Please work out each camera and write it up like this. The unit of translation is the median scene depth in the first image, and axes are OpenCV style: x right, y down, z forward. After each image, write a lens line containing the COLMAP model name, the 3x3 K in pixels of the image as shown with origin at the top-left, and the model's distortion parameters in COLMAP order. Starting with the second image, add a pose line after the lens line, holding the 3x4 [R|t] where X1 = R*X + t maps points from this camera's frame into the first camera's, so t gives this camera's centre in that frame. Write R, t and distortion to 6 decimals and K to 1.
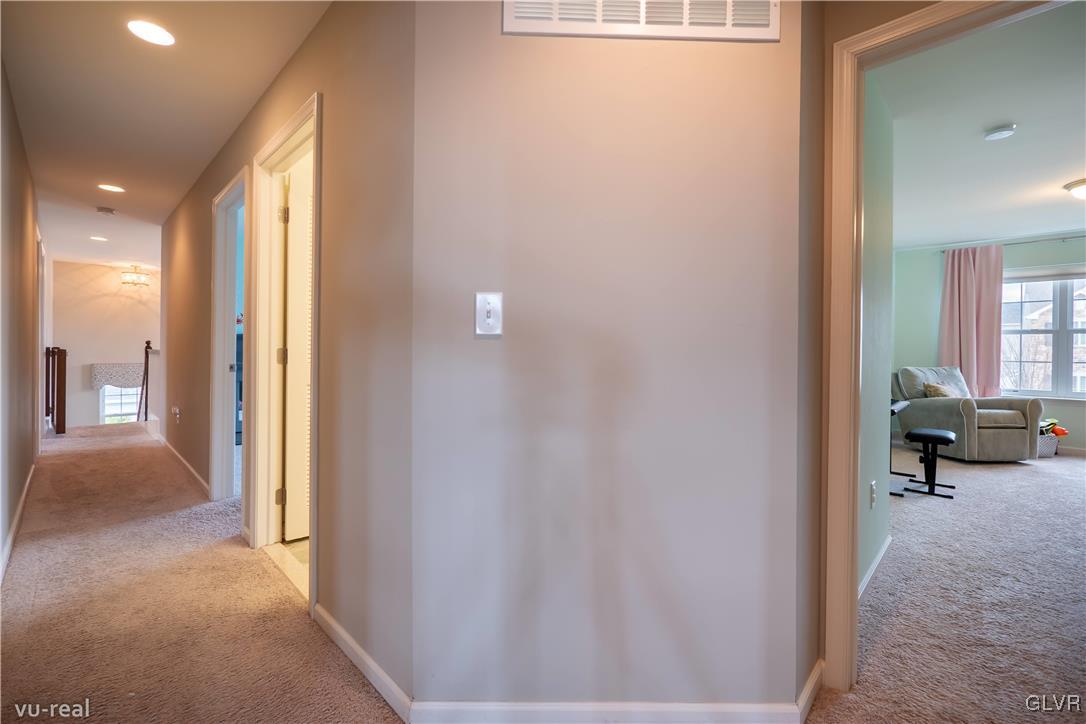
lens RADIAL K [[460.0, 0, 543.0], [0, 460.0, 353.2], [0, 0, 1]] dist [-0.001918, -0.000458]
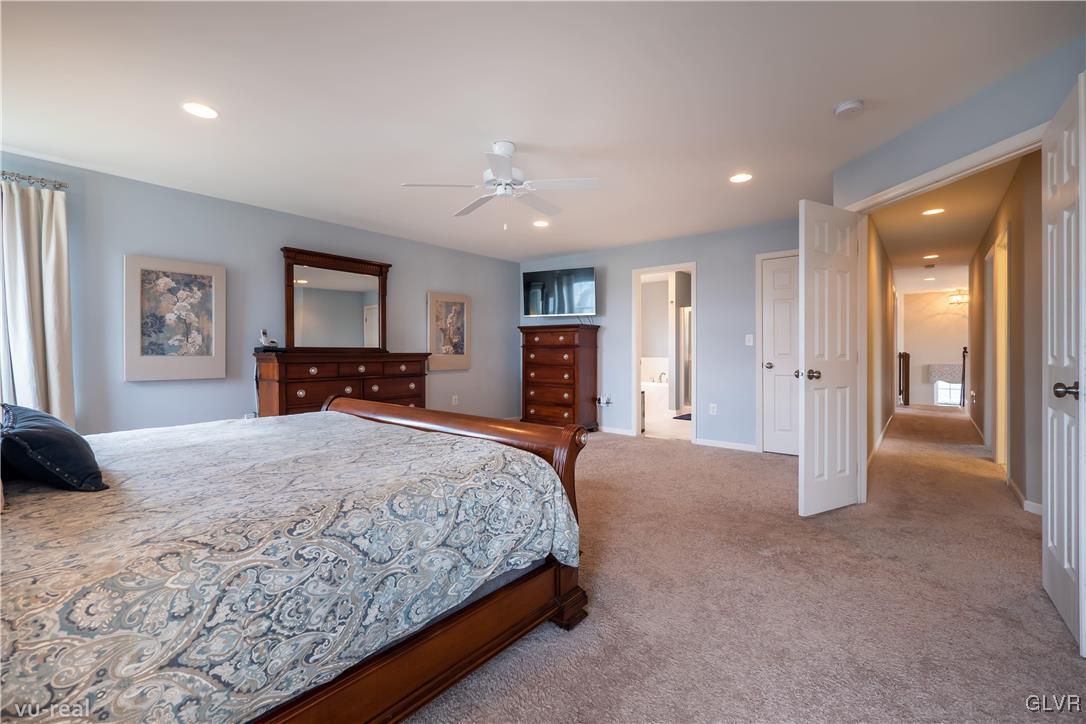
lens RADIAL K [[460.0, 0, 543.0], [0, 460.0, 353.2], [0, 0, 1]] dist [-0.001918, -0.000458]
pose [[0.079207, -0.010228, -0.996806, 0.414065], [-0.005340, 0.999929, -0.010685, 0.012586], [0.996844, 0.006169, 0.079147, -0.364690]]
